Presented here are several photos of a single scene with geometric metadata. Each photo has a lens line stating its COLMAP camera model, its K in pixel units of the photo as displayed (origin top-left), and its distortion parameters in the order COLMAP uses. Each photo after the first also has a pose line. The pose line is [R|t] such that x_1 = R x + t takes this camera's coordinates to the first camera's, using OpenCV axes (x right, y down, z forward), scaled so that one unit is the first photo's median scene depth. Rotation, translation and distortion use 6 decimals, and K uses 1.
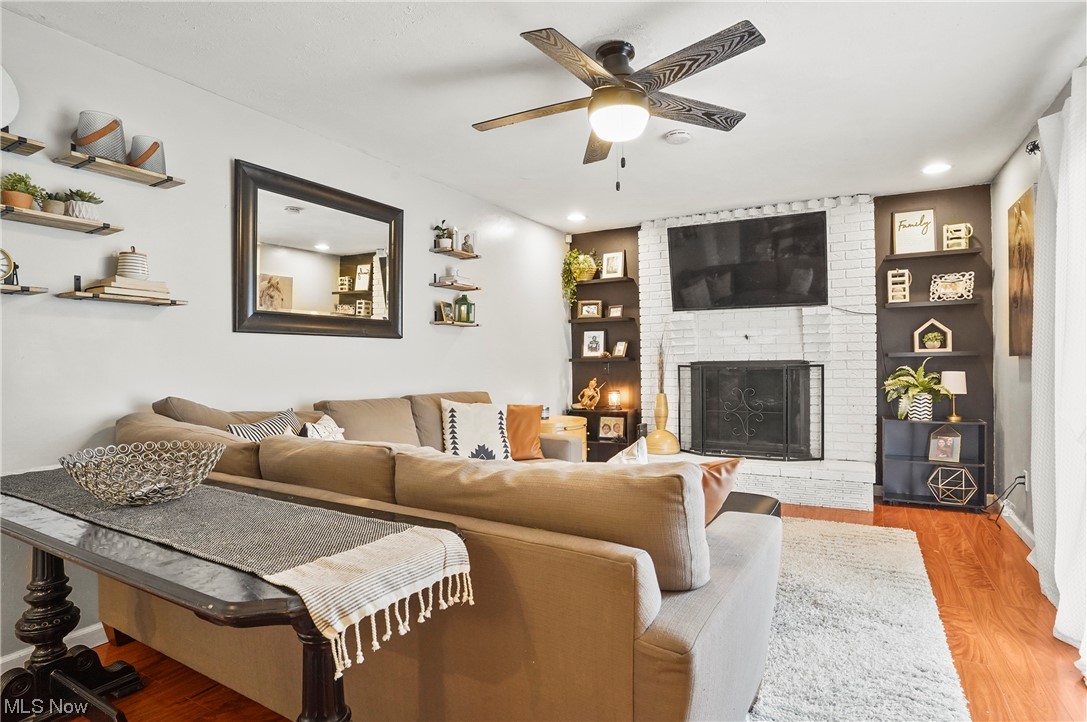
lens RADIAL K [[587.9, 0, 554.7], [0, 587.9, 366.5], [0, 0, 1]] dist [-0.039952, 0.002977]
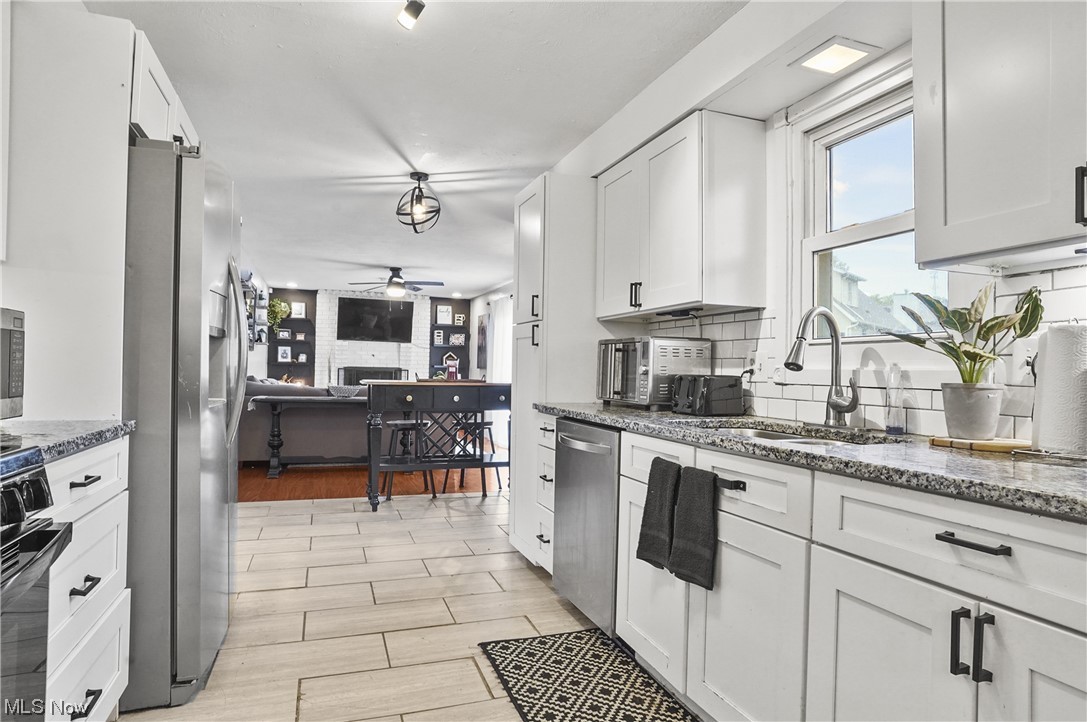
lens RADIAL K [[587.9, 0, 542.4], [0, 587.9, 364.7], [0, 0, 1]] dist [-0.039952, 0.002977]
pose [[0.636315, 0.036954, 0.770543, -0.906021], [-0.018575, 0.999296, -0.032585, 0.039720], [-0.771205, 0.006422, 0.636554, -0.788683]]
